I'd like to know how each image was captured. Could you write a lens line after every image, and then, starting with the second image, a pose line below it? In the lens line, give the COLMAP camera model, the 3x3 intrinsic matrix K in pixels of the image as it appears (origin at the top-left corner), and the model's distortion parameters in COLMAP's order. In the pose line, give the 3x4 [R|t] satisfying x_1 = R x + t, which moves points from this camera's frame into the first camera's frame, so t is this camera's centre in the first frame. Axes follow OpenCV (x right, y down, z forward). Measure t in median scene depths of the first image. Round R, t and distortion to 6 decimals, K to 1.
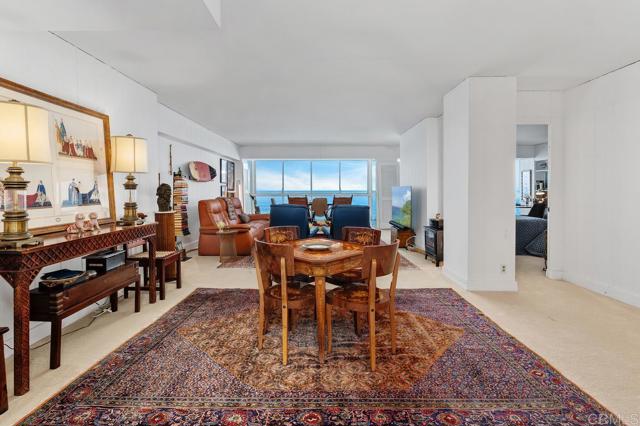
lens RADIAL K [[308.4, 0, 319.4], [0, 308.4, 198.4], [0, 0, 1]] dist [-0.001231, 0.000012]
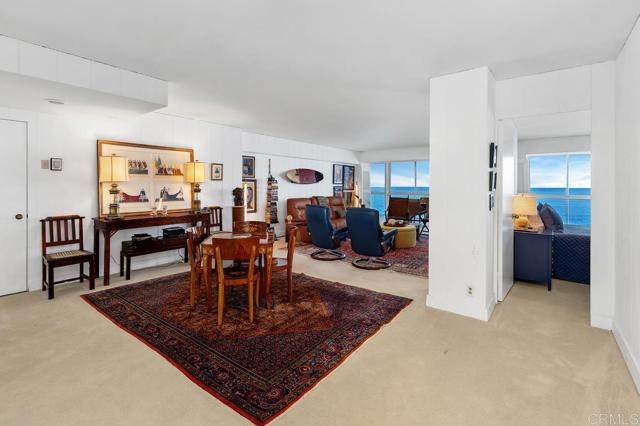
lens RADIAL K [[297.2, 0, 333.4], [0, 297.2, 185.8], [0, 0, 1]] dist [0.000986, 0.000032]
pose [[0.809655, 0.005440, -0.586881, 0.990451], [-0.022206, 0.999525, -0.021370, -0.049065], [0.586486, 0.030335, 0.809391, 0.121747]]
